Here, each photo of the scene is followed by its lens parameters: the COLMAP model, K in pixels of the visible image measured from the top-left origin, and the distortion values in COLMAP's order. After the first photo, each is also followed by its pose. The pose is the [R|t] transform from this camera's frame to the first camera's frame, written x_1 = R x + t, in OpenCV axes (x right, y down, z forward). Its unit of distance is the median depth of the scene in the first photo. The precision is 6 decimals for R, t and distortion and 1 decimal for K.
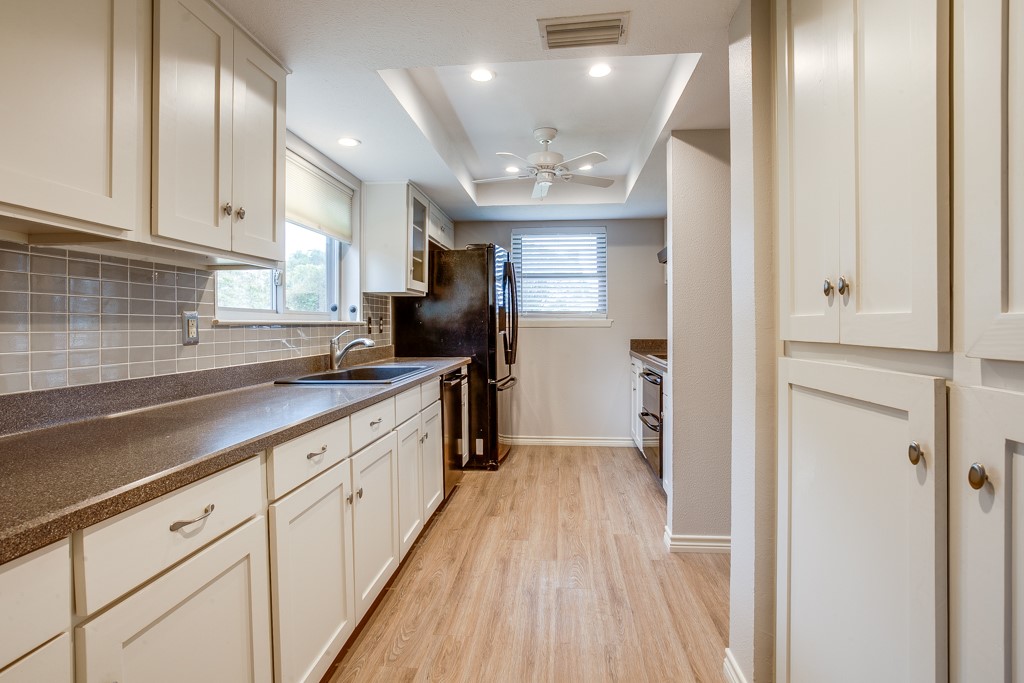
lens RADIAL K [[516.0, 0, 516.8], [0, 516.0, 341.6], [0, 0, 1]] dist [-0.062346, 0.021096]
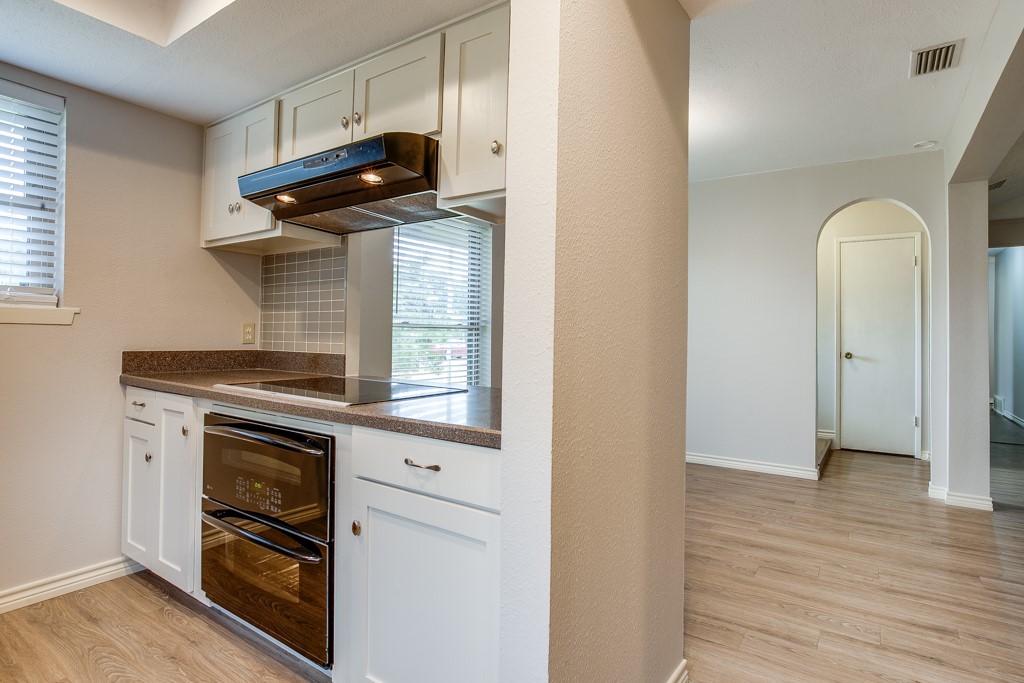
lens RADIAL K [[528.1, 0, 512.0], [0, 528.1, 341.5], [0, 0, 1]] dist [-0.001114, 0.014172]
pose [[0.500873, 0.002736, 0.865517, -0.037293], [0.009536, 0.999917, -0.008679, -0.009555], [-0.865469, 0.012600, 0.500805, 0.644038]]
